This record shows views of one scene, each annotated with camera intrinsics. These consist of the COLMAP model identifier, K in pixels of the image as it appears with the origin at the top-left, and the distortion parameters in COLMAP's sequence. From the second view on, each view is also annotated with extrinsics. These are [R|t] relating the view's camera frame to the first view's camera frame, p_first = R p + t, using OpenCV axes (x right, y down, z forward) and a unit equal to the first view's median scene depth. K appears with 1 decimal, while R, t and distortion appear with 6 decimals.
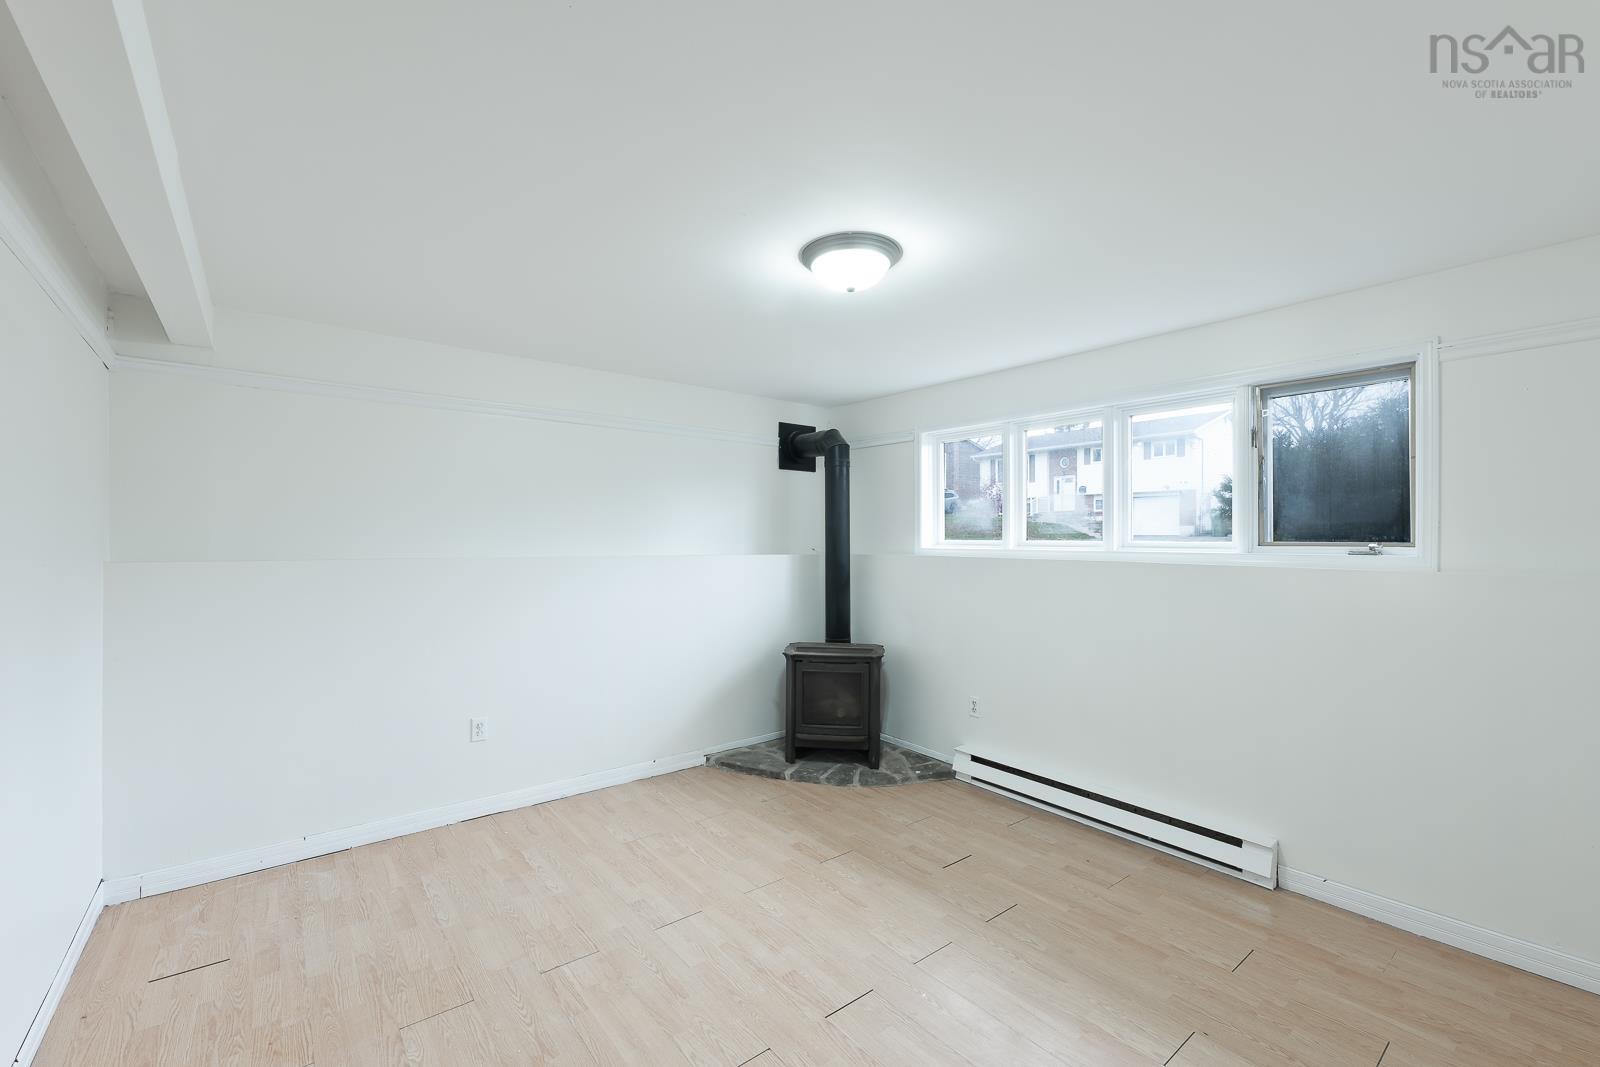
lens RADIAL K [[672.7, 0, 800.0], [0, 672.7, 533.5], [0, 0, 1]] dist [0.001636, -0.000062]
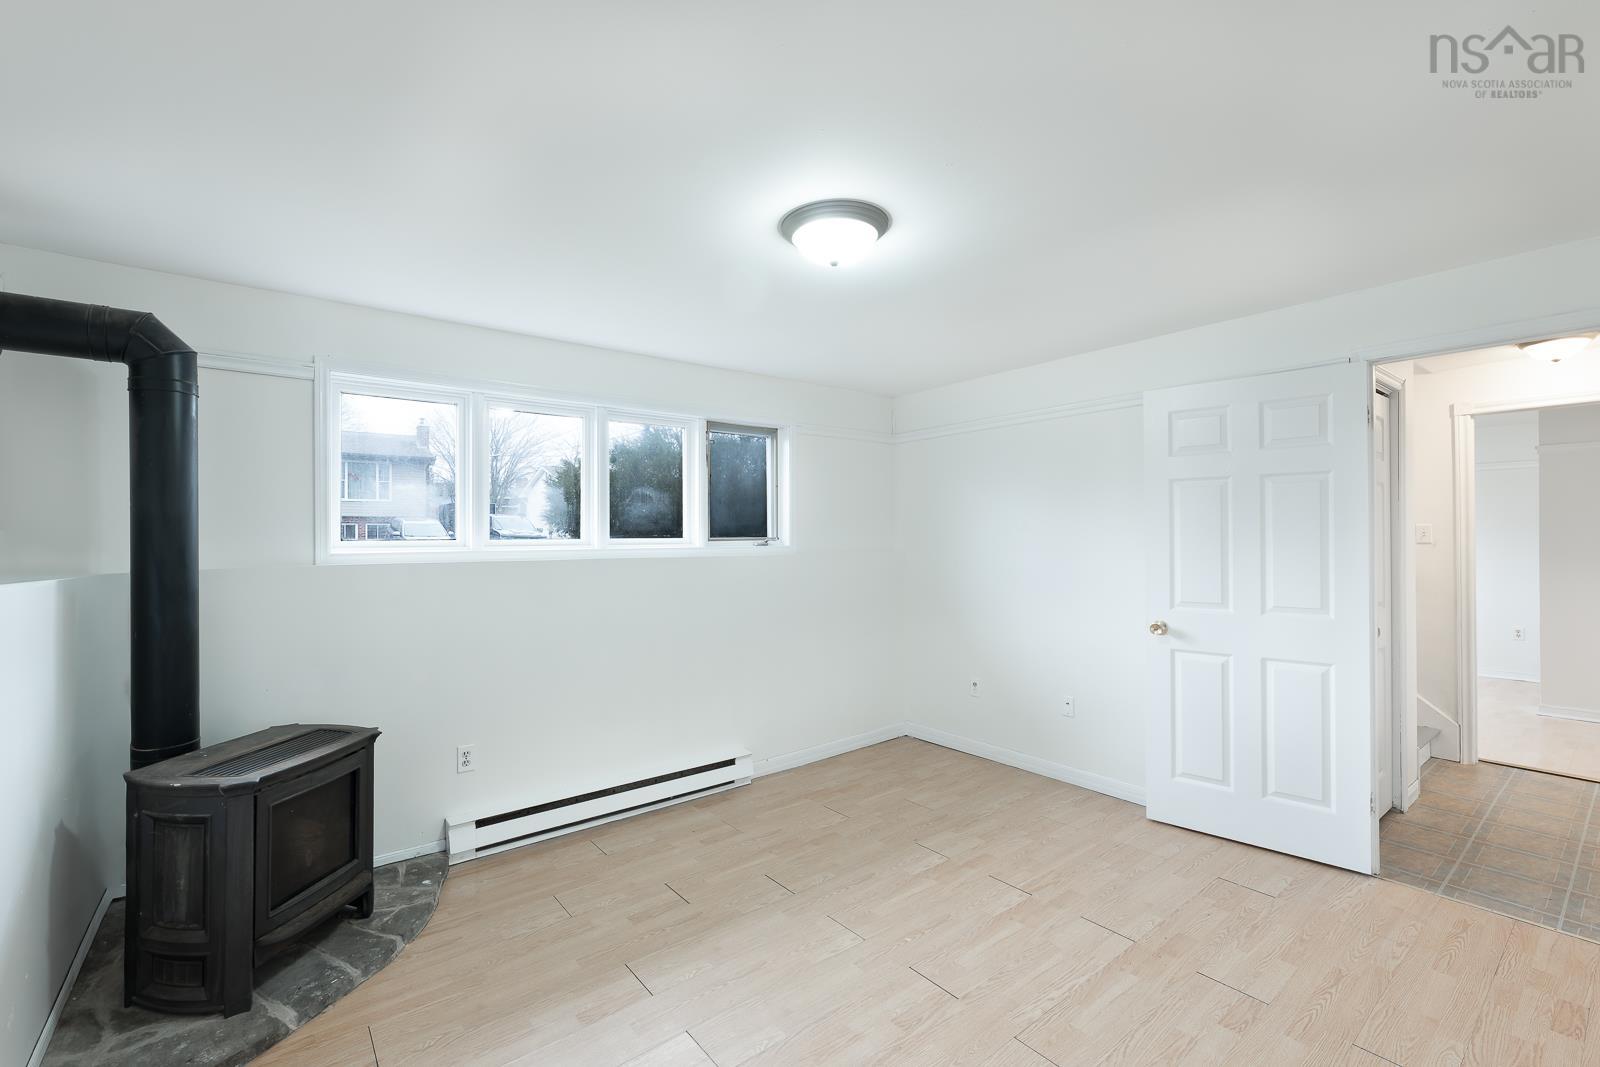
lens RADIAL K [[672.7, 0, 800.0], [0, 672.7, 533.5], [0, 0, 1]] dist [0.001636, -0.000062]
pose [[0.008970, 0.002004, 0.999958, -0.582418], [-0.001712, 0.999997, -0.001989, 0.004756], [-0.999958, -0.001694, 0.008974, 0.720226]]
